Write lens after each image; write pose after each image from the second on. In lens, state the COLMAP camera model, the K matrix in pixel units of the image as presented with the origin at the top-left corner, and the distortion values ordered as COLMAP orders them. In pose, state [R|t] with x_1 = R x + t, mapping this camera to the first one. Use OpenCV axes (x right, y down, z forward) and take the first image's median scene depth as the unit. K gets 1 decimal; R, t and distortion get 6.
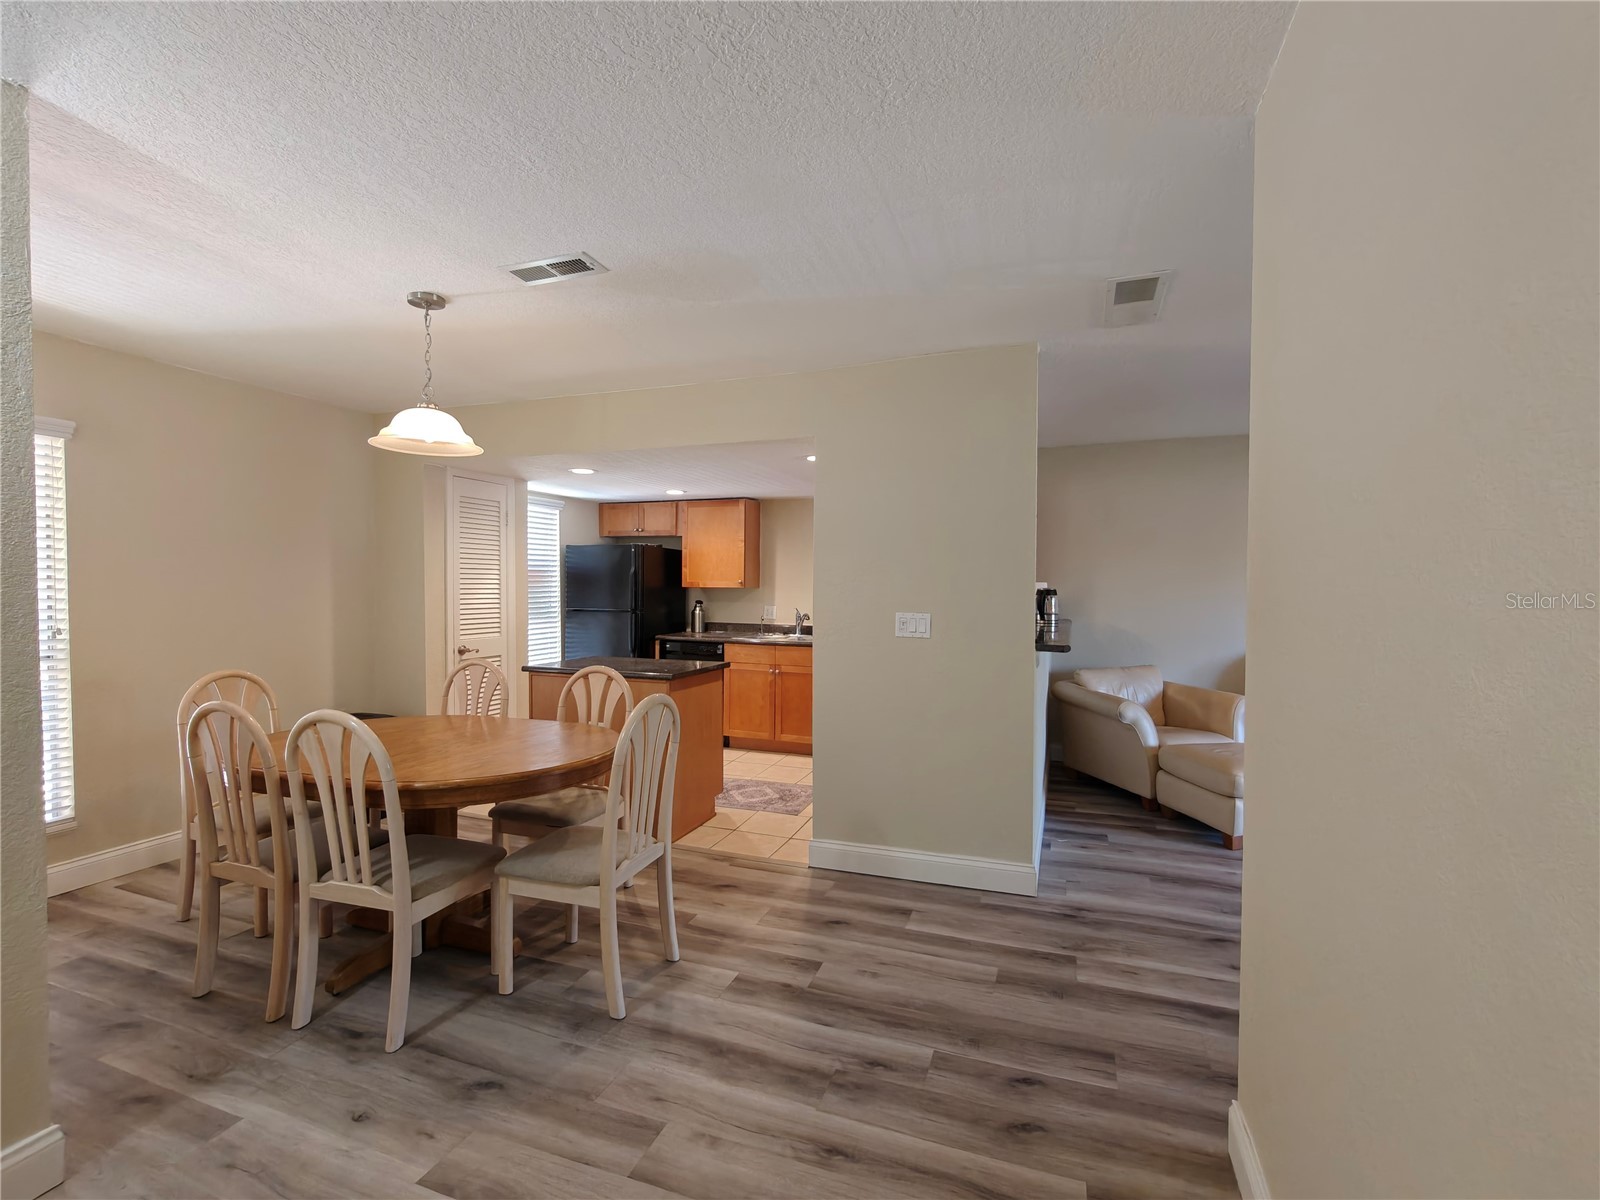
lens RADIAL K [[715.5, 0, 802.1], [0, 715.5, 601.5], [0, 0, 1]] dist [0.000022, -0.000394]
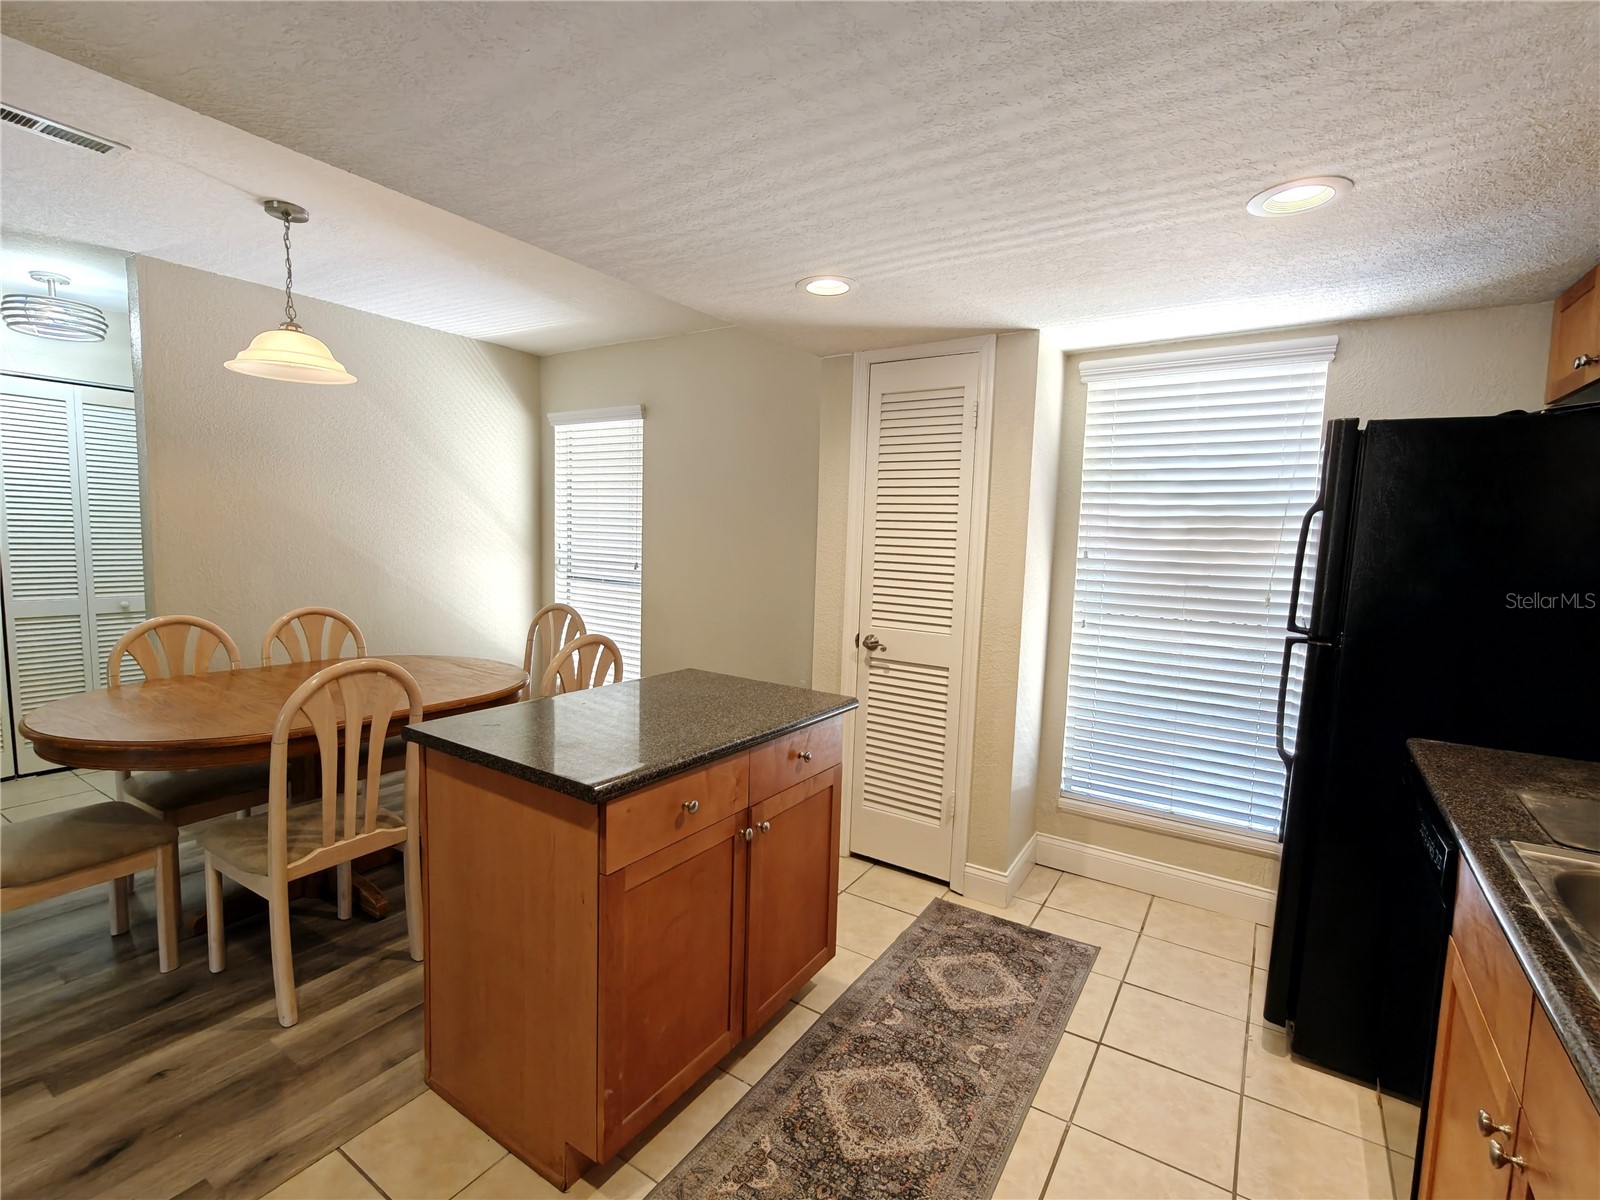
lens RADIAL K [[734.9, 0, 802.5], [0, 734.9, 600.8], [0, 0, 1]] dist [-0.000205, 0.000362]
pose [[-0.221713, 0.082099, -0.971650, 0.206707], [-0.053583, 0.993918, 0.096207, -0.034548], [0.973639, 0.073394, -0.215965, 1.351613]]
